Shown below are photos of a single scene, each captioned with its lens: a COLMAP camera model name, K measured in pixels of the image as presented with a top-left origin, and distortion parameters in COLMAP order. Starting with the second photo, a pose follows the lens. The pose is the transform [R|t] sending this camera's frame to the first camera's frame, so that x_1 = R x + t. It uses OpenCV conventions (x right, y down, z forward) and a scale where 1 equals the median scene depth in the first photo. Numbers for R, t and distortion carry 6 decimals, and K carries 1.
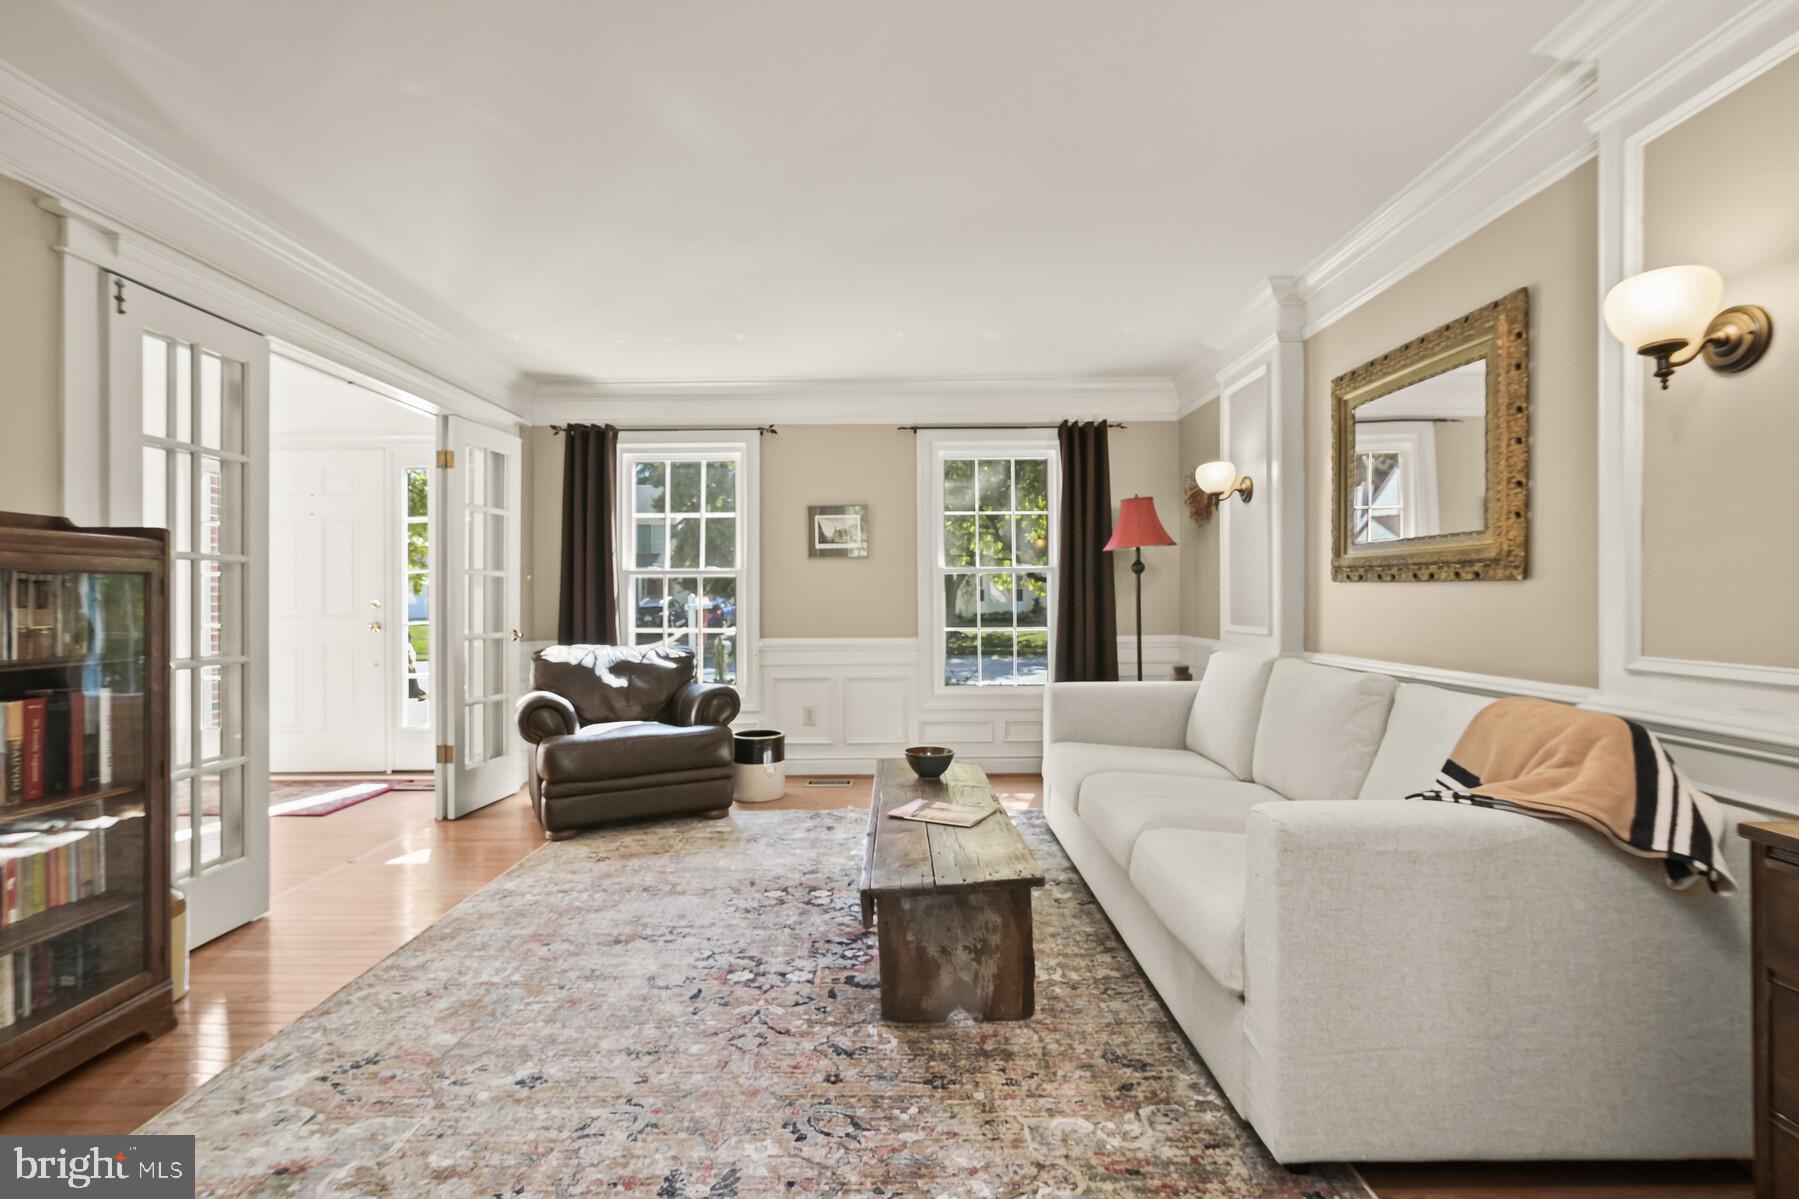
lens RADIAL K [[823.3, 0, 899.5], [0, 823.3, 599.5], [0, 0, 1]] dist [-0.003301, -0.000293]
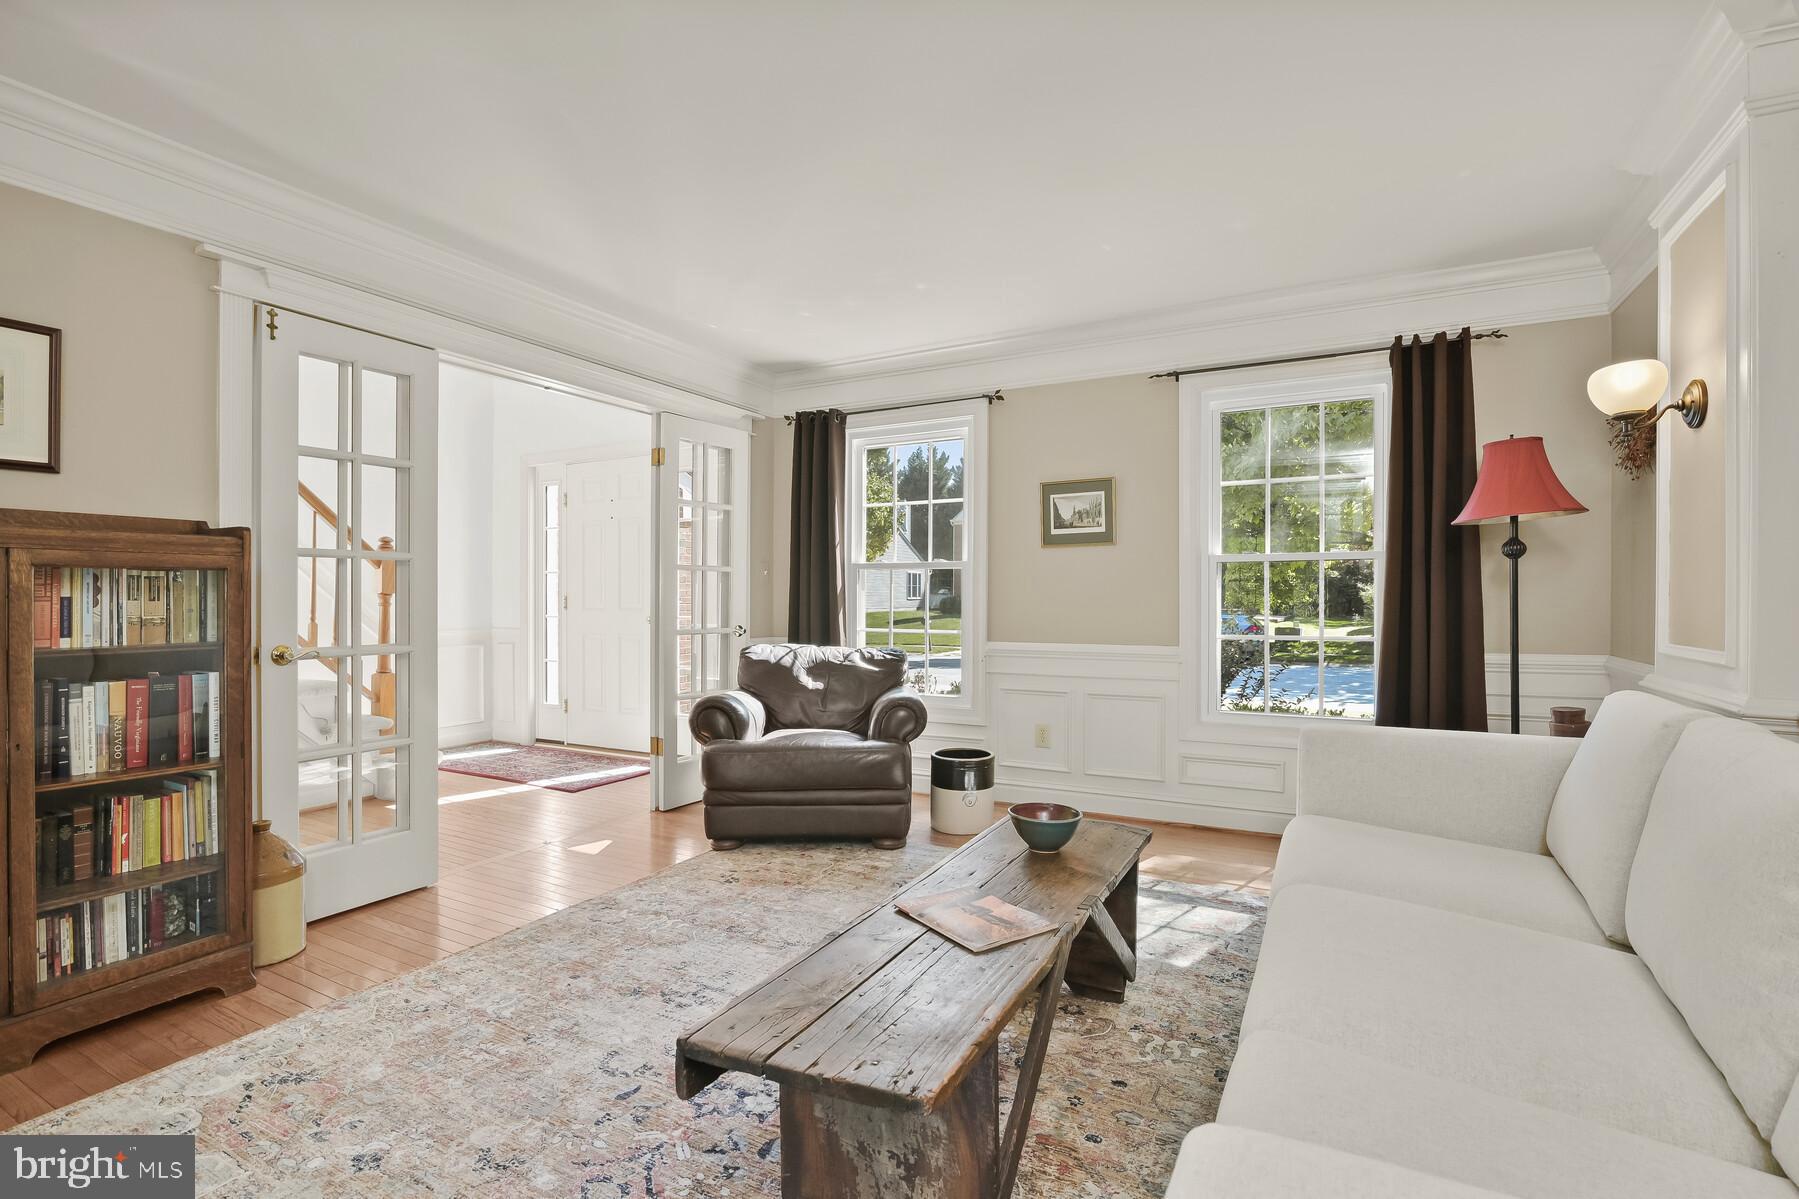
lens RADIAL K [[833.9, 0, 893.2], [0, 833.9, 602.5], [0, 0, 1]] dist [-0.019652, -0.000086]
pose [[0.879835, 0.008362, -0.475205, 0.226710], [-0.004559, 0.999948, 0.009155, -0.001024], [0.475257, -0.005889, 0.879827, 0.272658]]
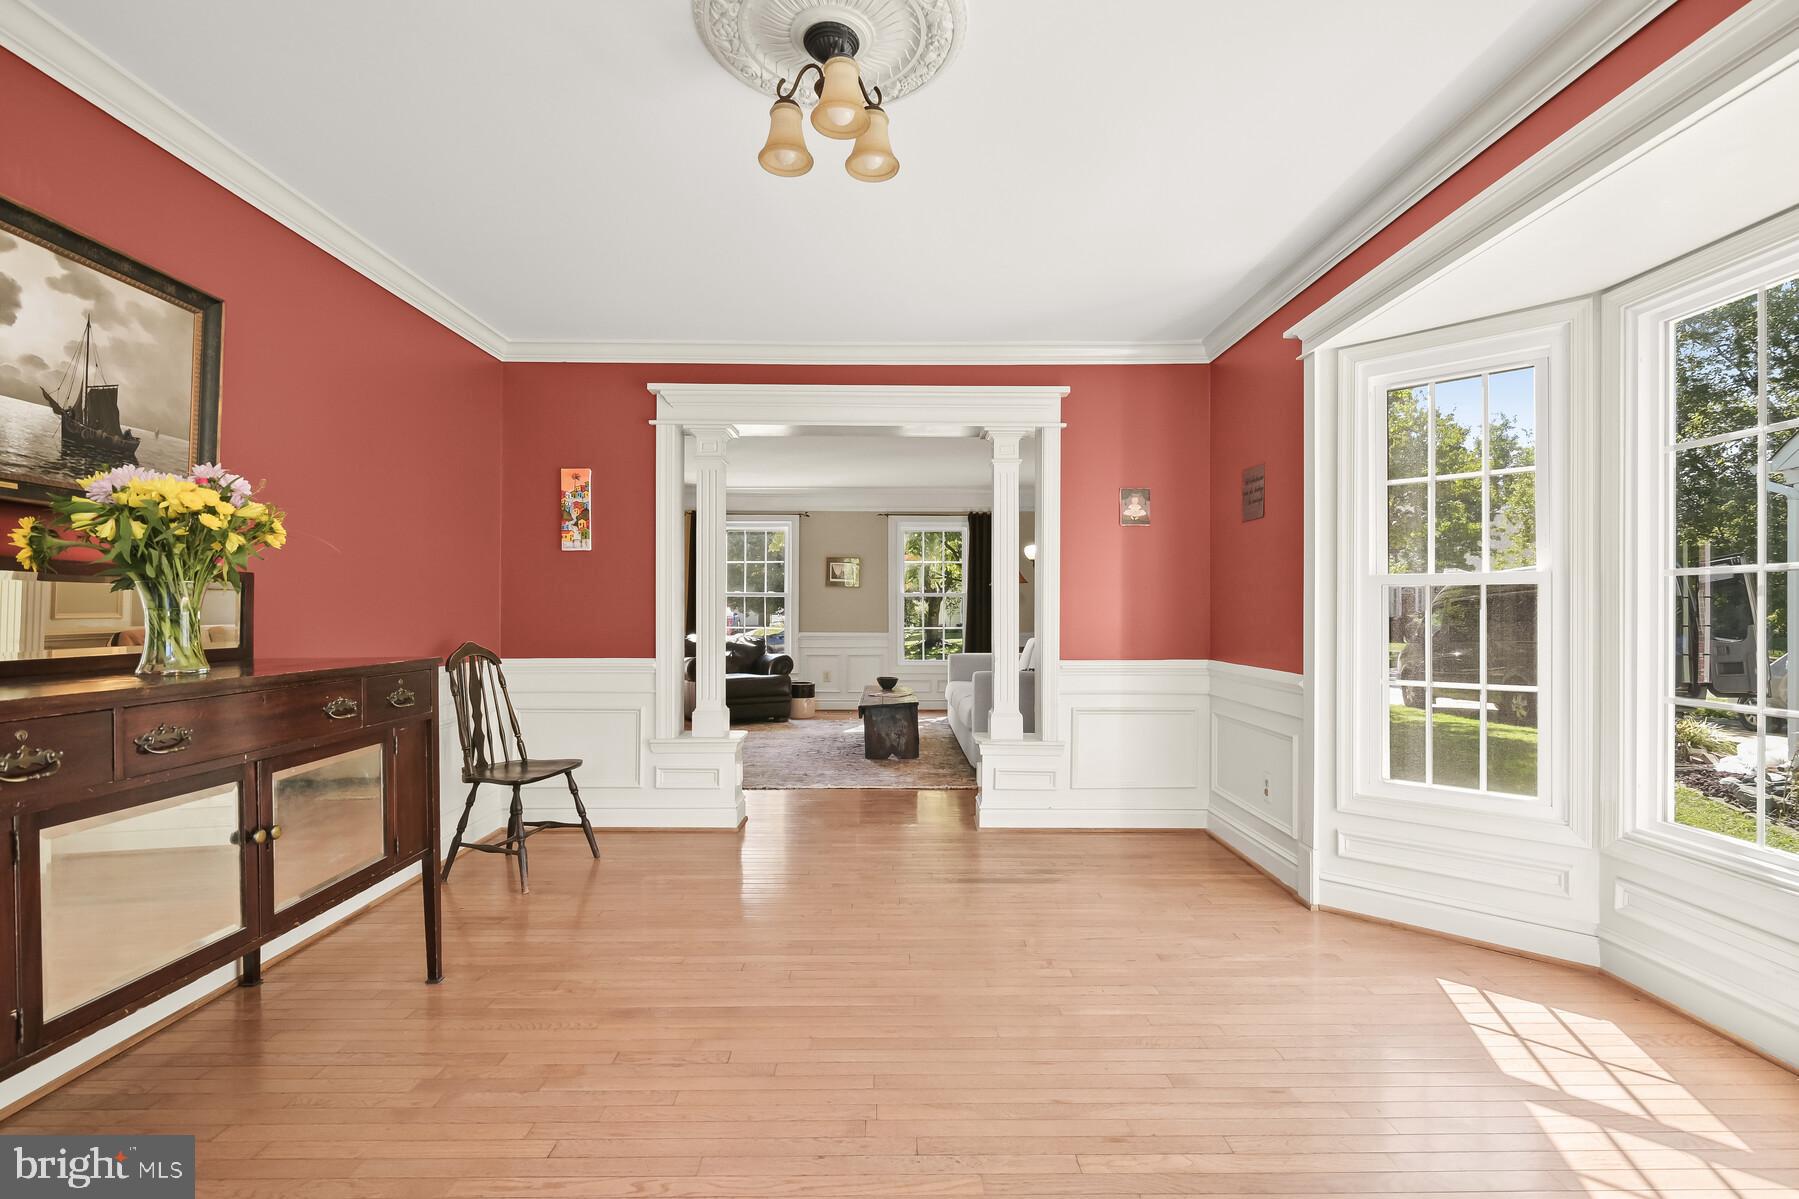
lens RADIAL K [[812.2, 0, 899.0], [0, 812.2, 613.7], [0, 0, 1]] dist [-0.003648, -0.000201]
pose [[0.999878, 0.004734, 0.014855, 0.030114], [-0.004810, 0.999976, 0.005072, -0.003277], [-0.014831, -0.005143, 0.999877, -1.080536]]
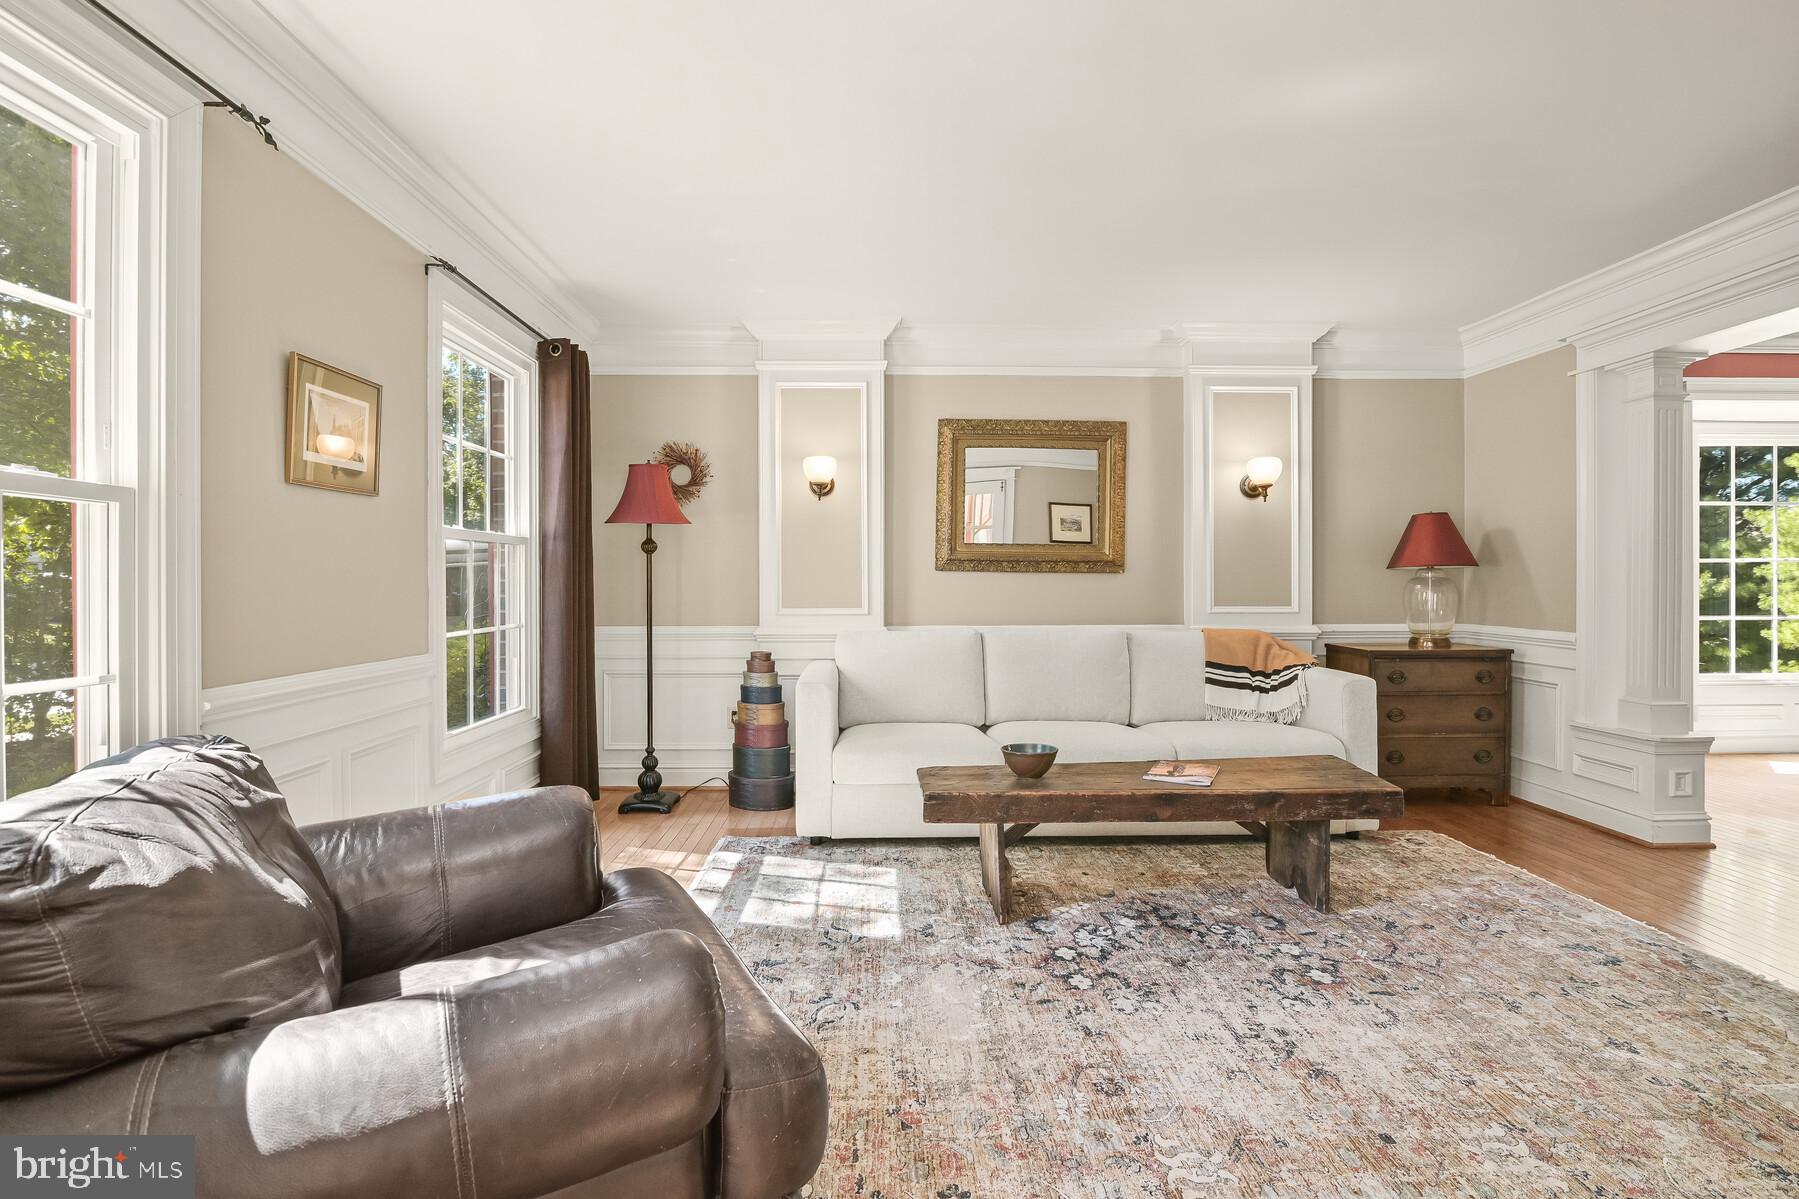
lens RADIAL K [[834.9, 0, 897.8], [0, 834.9, 577.2], [0, 0, 1]] dist [-0.015059, 0.000524]
pose [[-0.029372, 0.010962, 0.999508, -0.768845], [0.002441, 0.999938, -0.010895, 0.004943], [-0.999566, 0.002120, -0.029397, 1.022920]]
